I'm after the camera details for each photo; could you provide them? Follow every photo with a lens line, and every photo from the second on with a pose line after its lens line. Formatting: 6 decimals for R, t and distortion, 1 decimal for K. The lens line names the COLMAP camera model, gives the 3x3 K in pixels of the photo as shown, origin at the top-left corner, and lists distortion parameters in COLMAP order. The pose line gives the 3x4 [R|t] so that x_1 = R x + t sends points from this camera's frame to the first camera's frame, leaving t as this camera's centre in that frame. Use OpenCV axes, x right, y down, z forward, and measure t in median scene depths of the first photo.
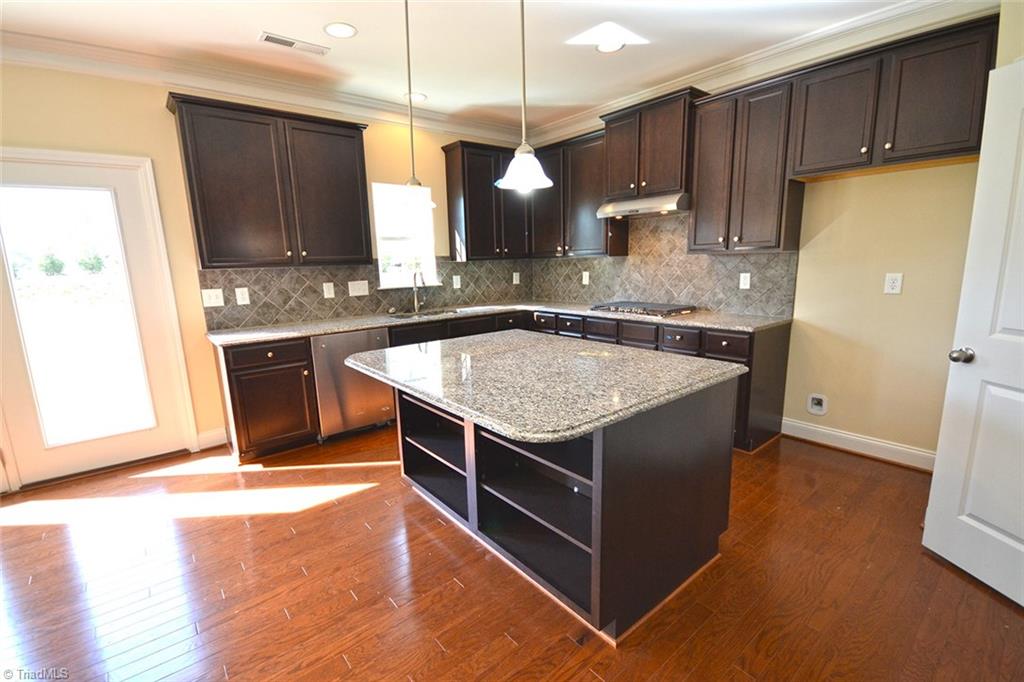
lens RADIAL K [[456.5, 0, 508.8], [0, 456.5, 343.2], [0, 0, 1]] dist [0.001531, 0.000364]
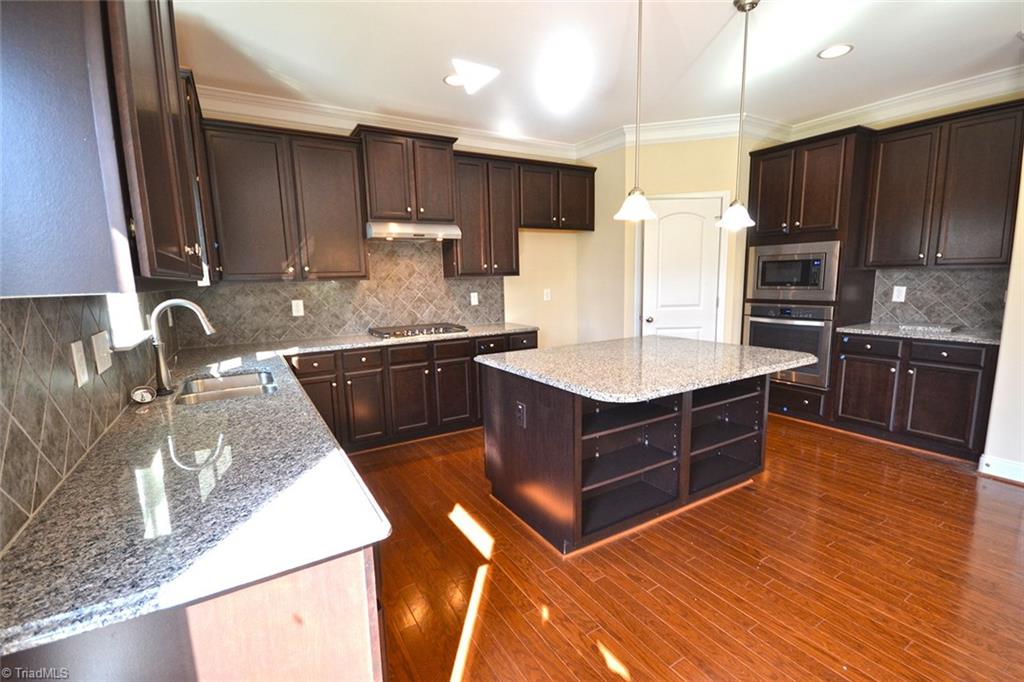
lens RADIAL K [[456.5, 0, 517.7], [0, 456.5, 342.3], [0, 0, 1]] dist [0.001531, 0.000364]
pose [[0.138620, -0.118422, 0.983240, -0.679670], [0.200026, 0.975711, 0.089315, -0.096286], [-0.969935, 0.184292, 0.158941, 0.627844]]
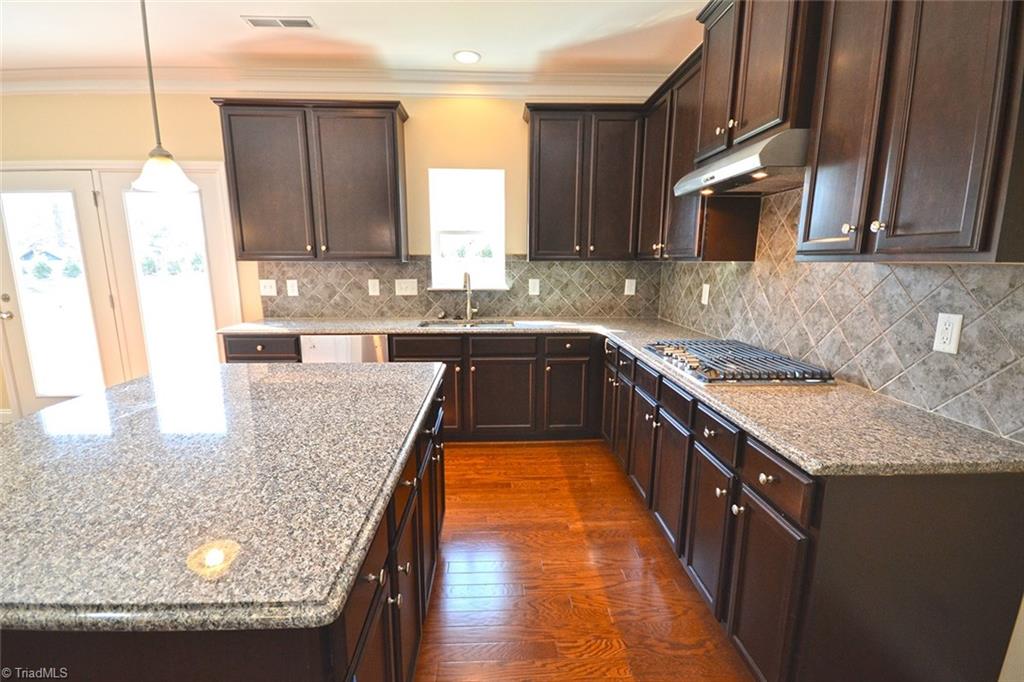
lens RADIAL K [[456.5, 0, 509.6], [0, 456.5, 344.5], [0, 0, 1]] dist [0.001531, 0.000364]
pose [[0.798109, 0.138832, -0.586300, 0.402414], [-0.132473, 0.989713, 0.054028, -0.087471], [0.587770, 0.034549, 0.808290, 0.406235]]
